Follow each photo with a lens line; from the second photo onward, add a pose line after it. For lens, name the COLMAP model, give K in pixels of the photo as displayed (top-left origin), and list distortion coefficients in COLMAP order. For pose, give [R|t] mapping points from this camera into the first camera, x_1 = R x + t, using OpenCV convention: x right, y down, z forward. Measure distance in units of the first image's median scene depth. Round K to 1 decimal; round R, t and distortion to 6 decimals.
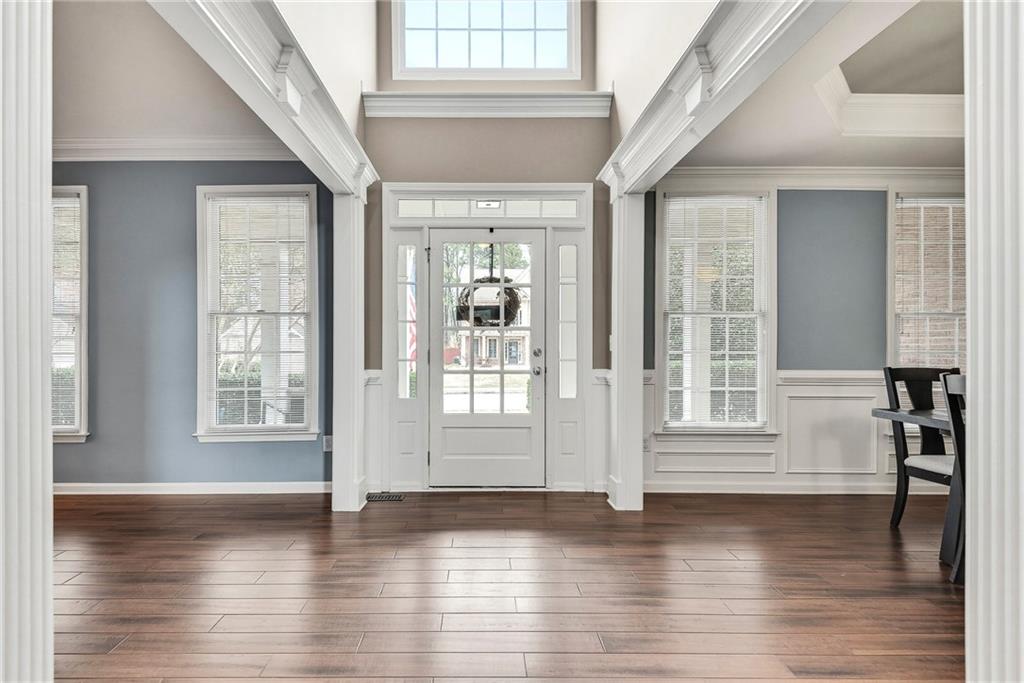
lens RADIAL K [[475.6, 0, 507.8], [0, 475.6, 350.8], [0, 0, 1]] dist [0.011303, -0.000921]
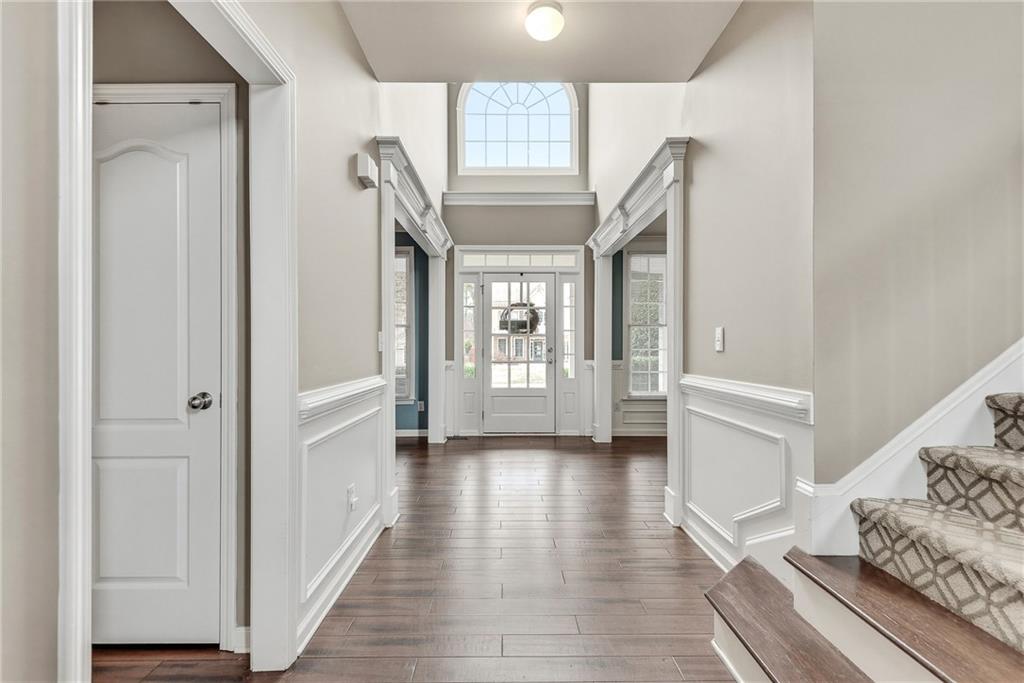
lens RADIAL K [[475.6, 0, 507.8], [0, 475.6, 350.8], [0, 0, 1]] dist [0.011303, -0.000921]
pose [[0.998508, -0.000672, -0.054609, 0.007027], [0.000707, 1.000000, 0.000620, 0.005845], [0.054609, -0.000658, 0.998508, -0.616062]]
